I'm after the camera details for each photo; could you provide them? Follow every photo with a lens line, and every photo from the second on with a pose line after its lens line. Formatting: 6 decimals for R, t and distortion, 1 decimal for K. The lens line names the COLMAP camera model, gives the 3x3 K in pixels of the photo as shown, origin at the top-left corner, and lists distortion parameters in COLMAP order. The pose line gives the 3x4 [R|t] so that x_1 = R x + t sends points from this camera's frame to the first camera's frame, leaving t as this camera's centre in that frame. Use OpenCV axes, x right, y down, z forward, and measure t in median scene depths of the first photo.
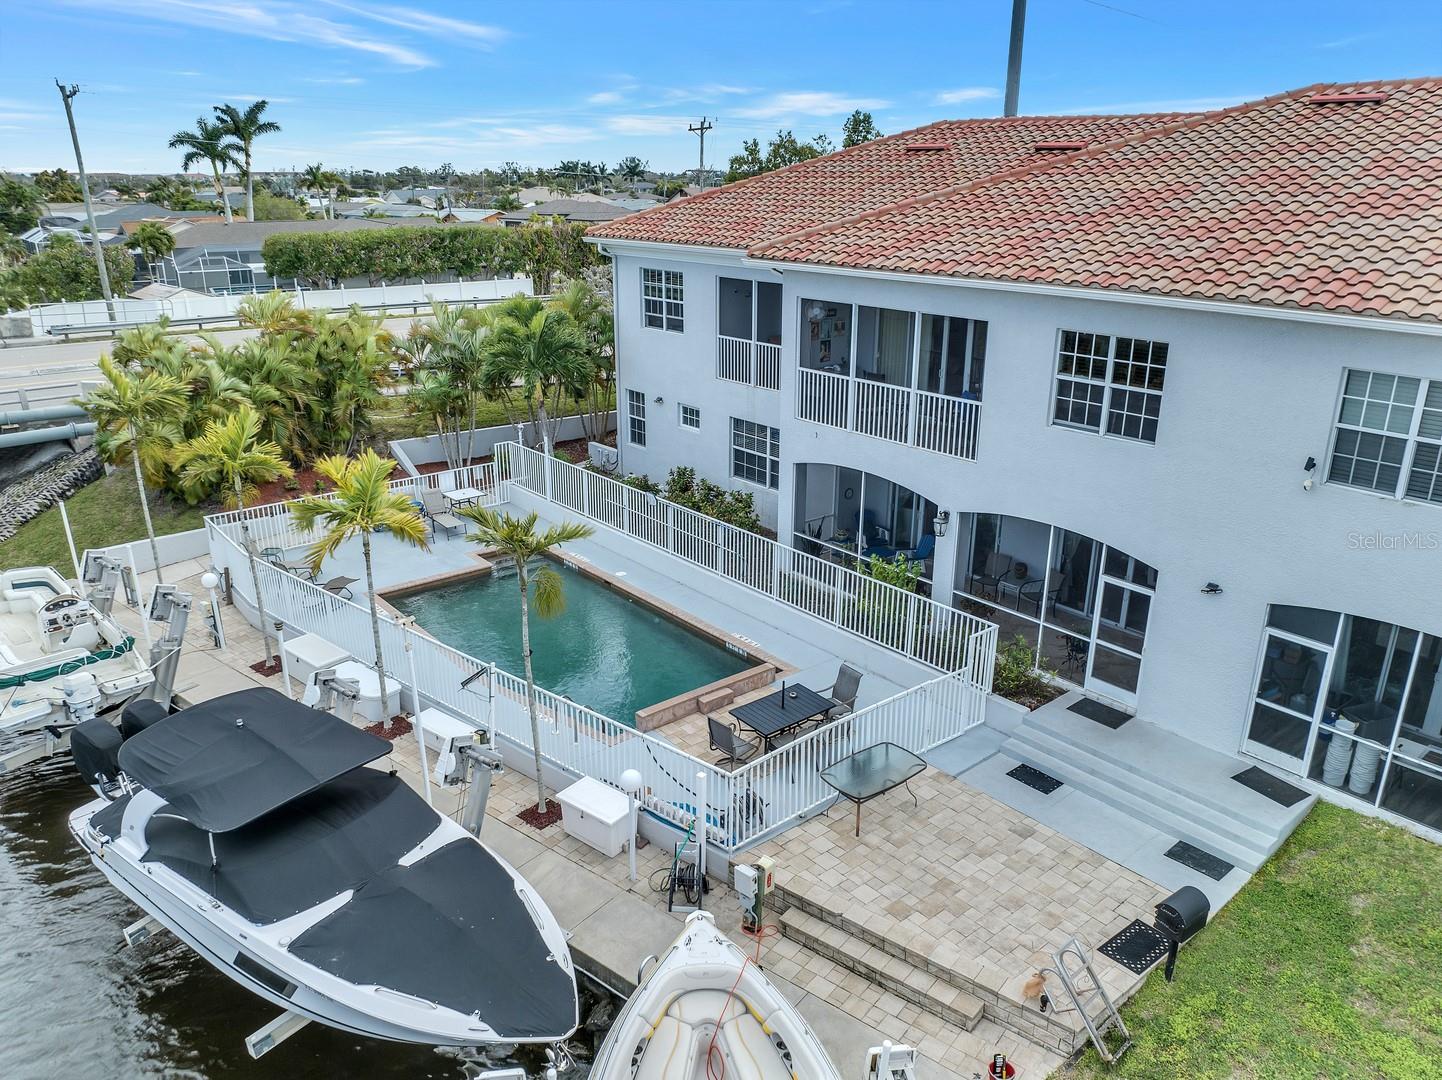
lens RADIAL K [[1027.3, 0, 728.0], [0, 1027.3, 536.6], [0, 0, 1]] dist [-0.043936, -0.000946]
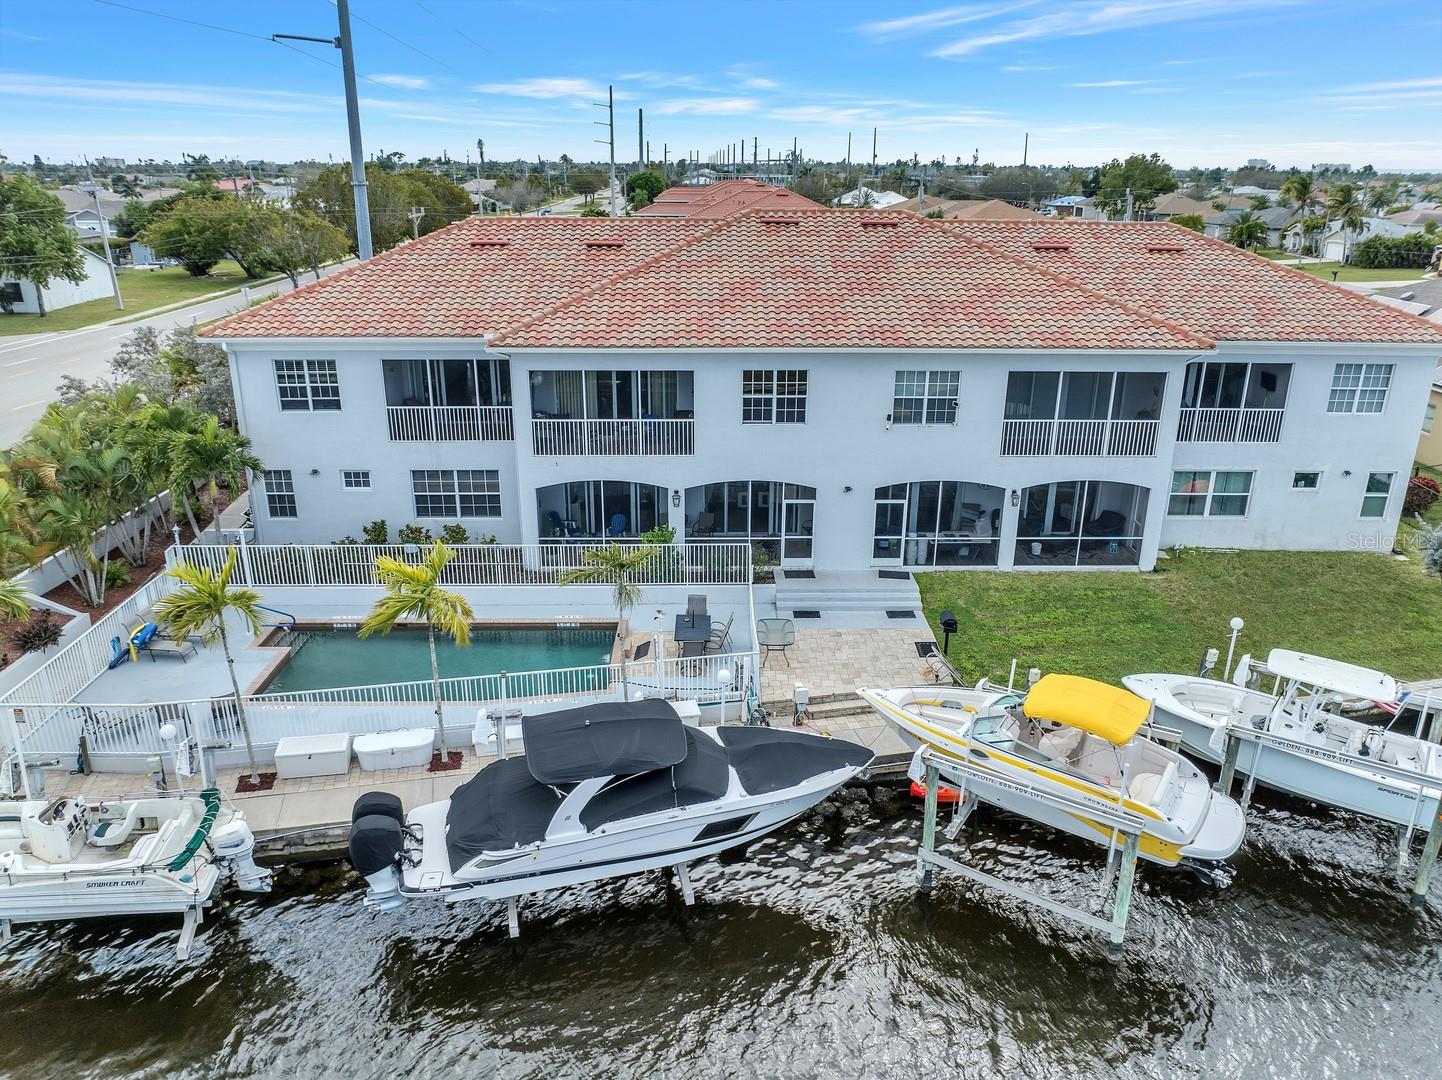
lens RADIAL K [[1027.3, 0, 726.5], [0, 1027.3, 542.1], [0, 0, 1]] dist [-0.043936, -0.000946]
pose [[0.627513, -0.275716, 0.728154, -0.952404], [0.252797, 0.956684, 0.144392, -0.164273], [-0.736425, 0.093467, 0.670032, -0.118365]]
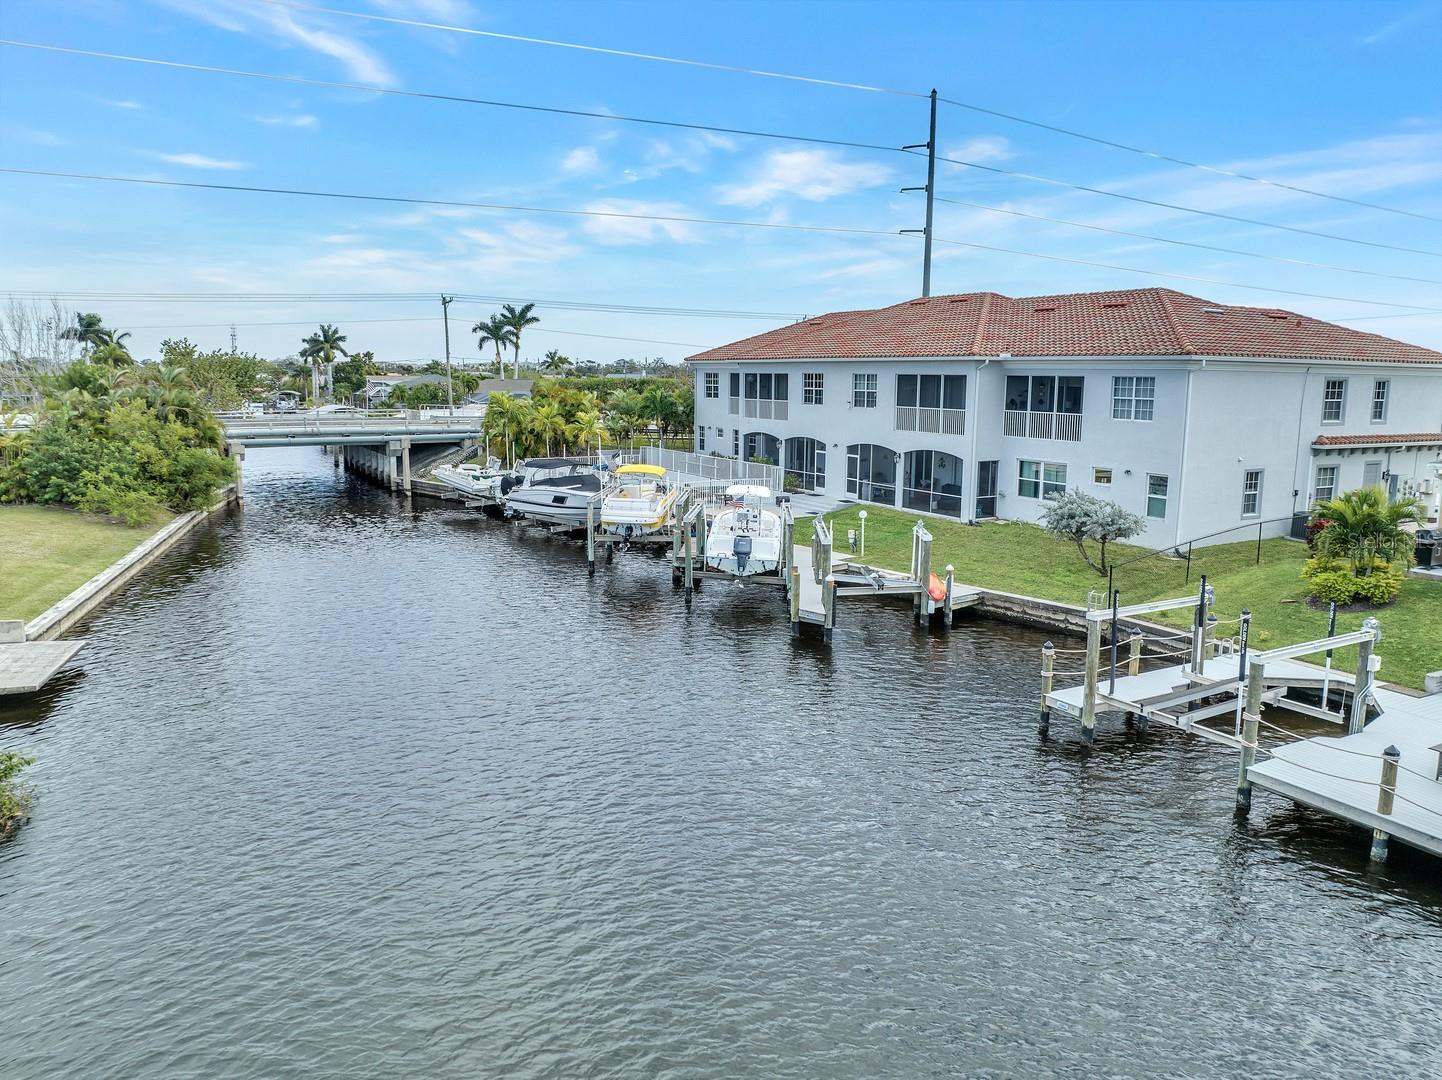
lens RADIAL K [[1027.3, 0, 723.7], [0, 1027.3, 537.9], [0, 0, 1]] dist [-0.043936, -0.000946]
pose [[0.981324, 0.032514, -0.189595, 0.637700], [-0.065425, 0.983268, -0.170011, 0.779899], [0.180895, 0.179240, 0.967032, -1.852666]]
